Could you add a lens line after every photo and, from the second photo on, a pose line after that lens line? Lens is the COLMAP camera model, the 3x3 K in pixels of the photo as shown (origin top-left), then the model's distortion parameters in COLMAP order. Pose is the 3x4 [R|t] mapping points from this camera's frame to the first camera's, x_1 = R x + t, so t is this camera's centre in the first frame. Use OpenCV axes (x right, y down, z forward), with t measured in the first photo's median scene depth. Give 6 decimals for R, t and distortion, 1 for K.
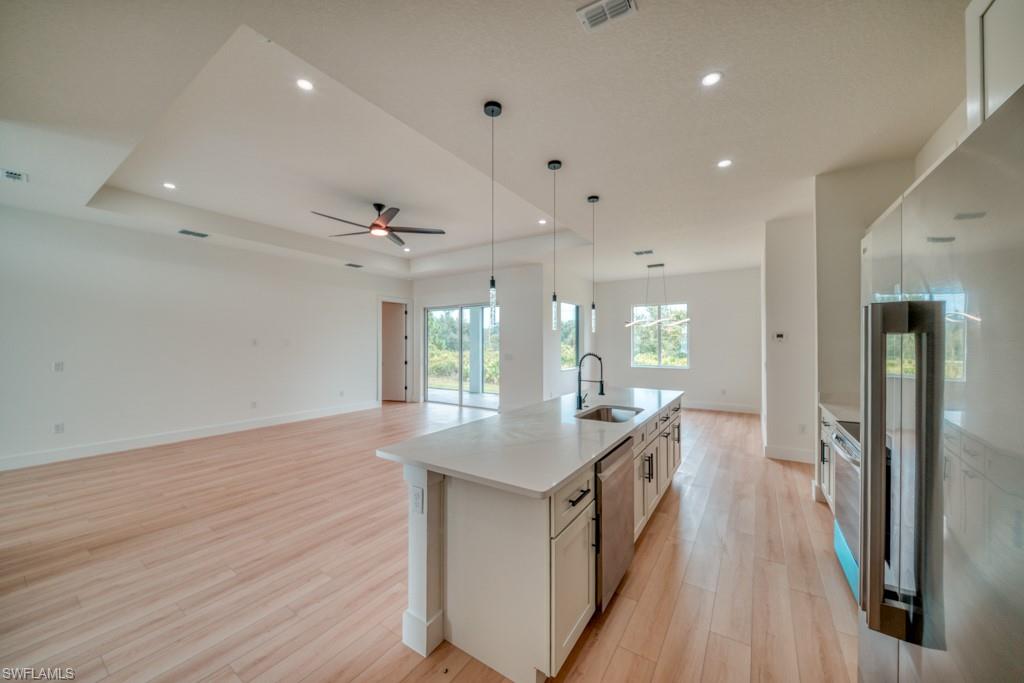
lens RADIAL K [[367.4, 0, 506.4], [0, 367.4, 345.5], [0, 0, 1]] dist [-0.001247, -0.000218]
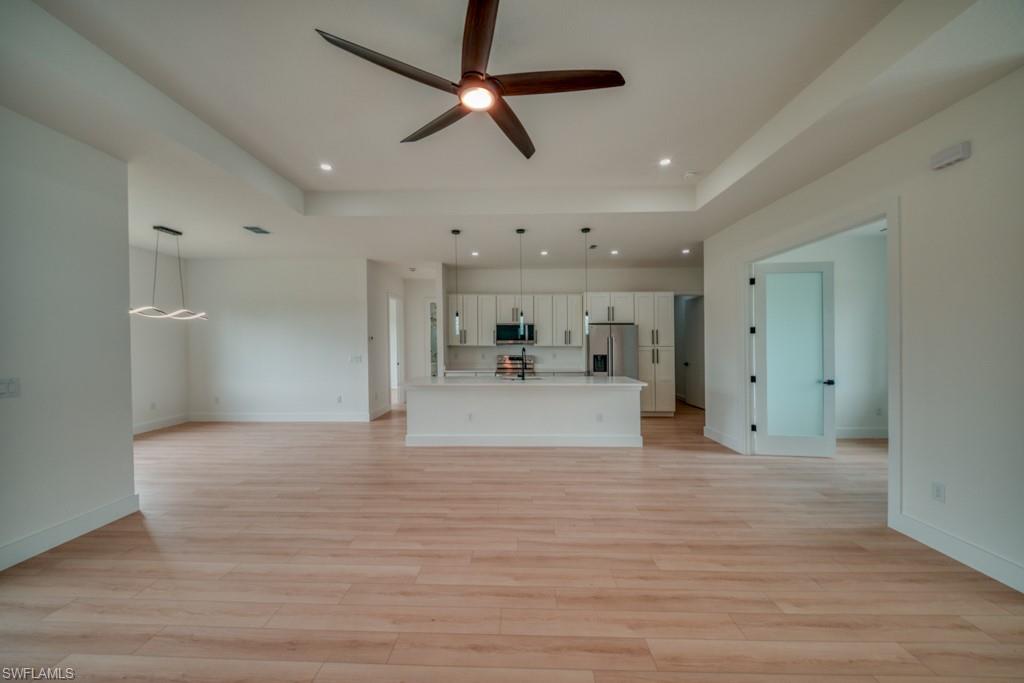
lens RADIAL K [[367.4, 0, 506.4], [0, 367.4, 345.5], [0, 0, 1]] dist [-0.001247, -0.000218]
pose [[-0.537556, -0.002943, 0.843223, -1.063944], [0.007262, 0.999941, 0.008120, -0.007088], [-0.843197, 0.010489, -0.537503, 1.721810]]
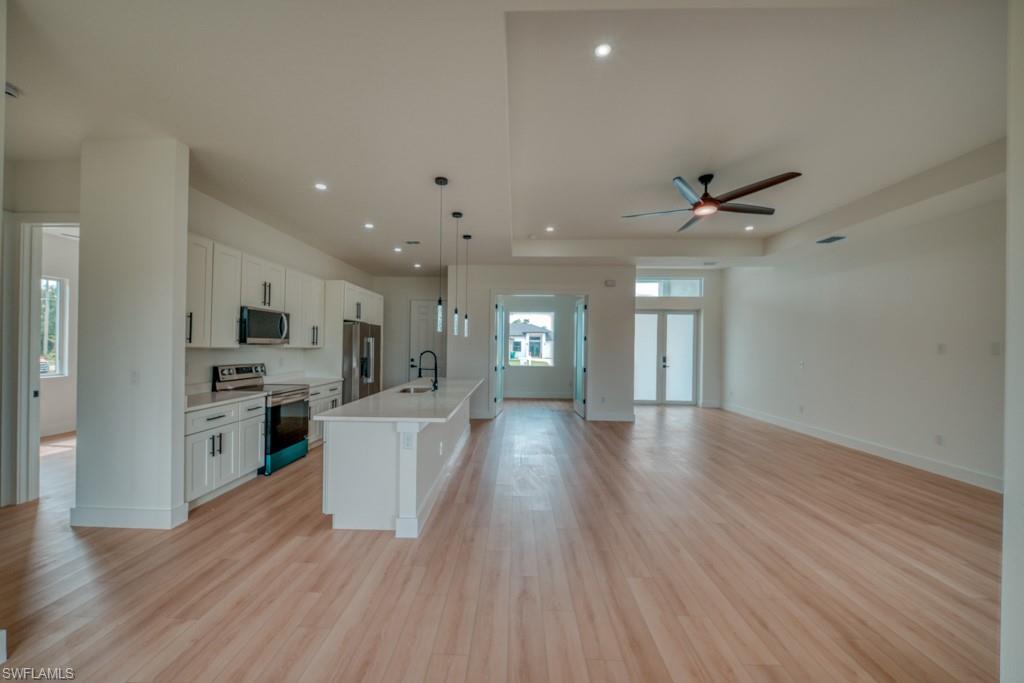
lens RADIAL K [[367.4, 0, 506.4], [0, 367.4, 345.5], [0, 0, 1]] dist [-0.001247, -0.000218]
pose [[-0.840201, -0.008213, -0.542214, 0.648841], [-0.011851, 0.999925, 0.003218, -0.009362], [0.542146, 0.009129, -0.840235, 2.039714]]
